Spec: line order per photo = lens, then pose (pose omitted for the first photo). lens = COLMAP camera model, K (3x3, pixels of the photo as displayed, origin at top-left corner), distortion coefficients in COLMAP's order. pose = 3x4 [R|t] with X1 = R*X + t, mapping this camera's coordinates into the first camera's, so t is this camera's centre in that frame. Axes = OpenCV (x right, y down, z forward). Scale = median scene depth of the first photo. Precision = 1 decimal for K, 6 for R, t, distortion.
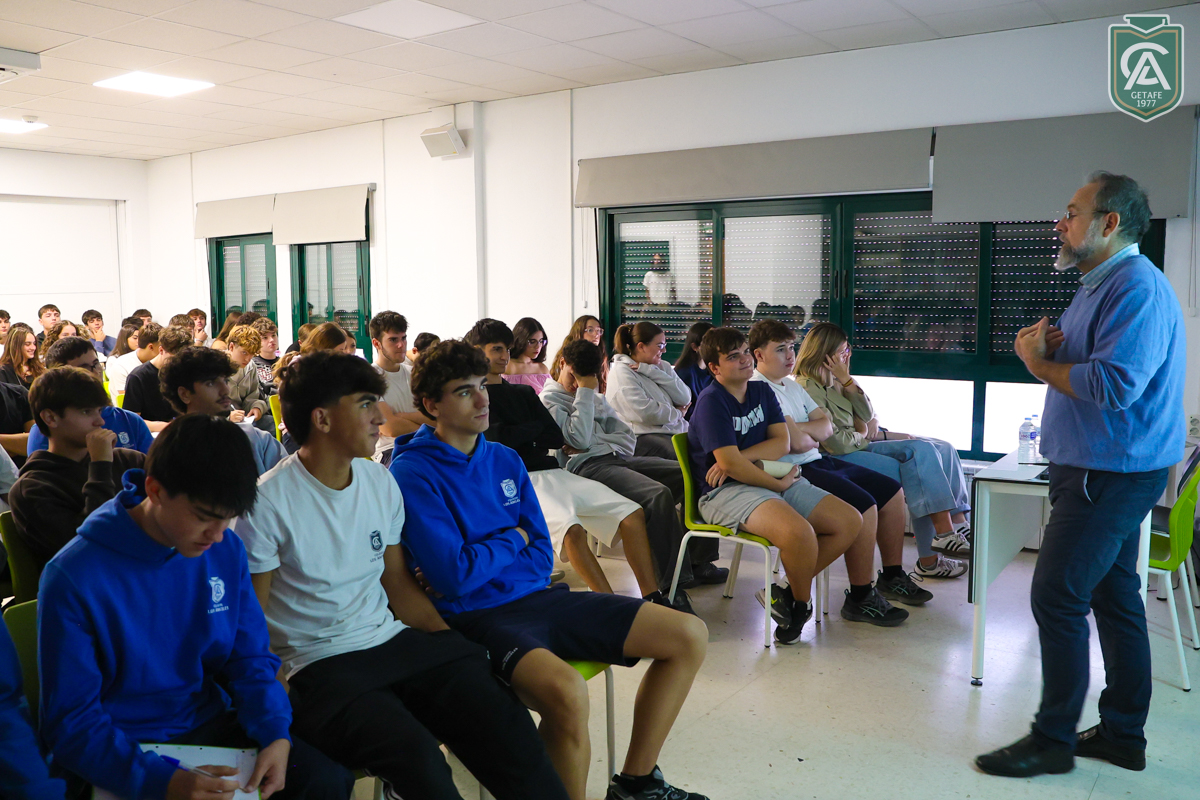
lens RADIAL K [[1071.8, 0, 572.9], [0, 1071.8, 402.2], [0, 0, 1]] dist [-0.148528, 0.200160]
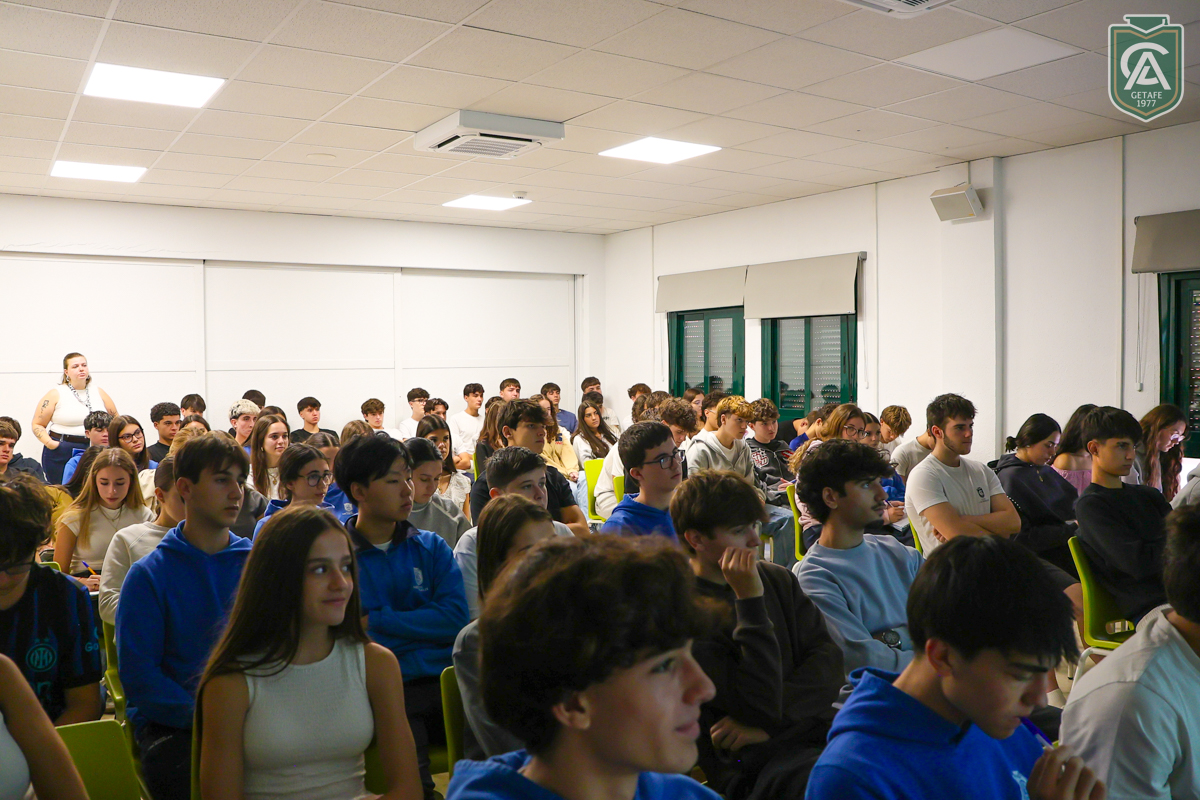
lens RADIAL K [[1071.8, 0, 572.9], [0, 1071.8, 402.2], [0, 0, 1]] dist [-0.148528, 0.200160]
pose [[0.940676, 0.014246, -0.339008, -0.128774], [-0.038297, 0.997192, -0.064360, -0.009308], [0.337139, 0.073525, 0.938580, 0.074164]]
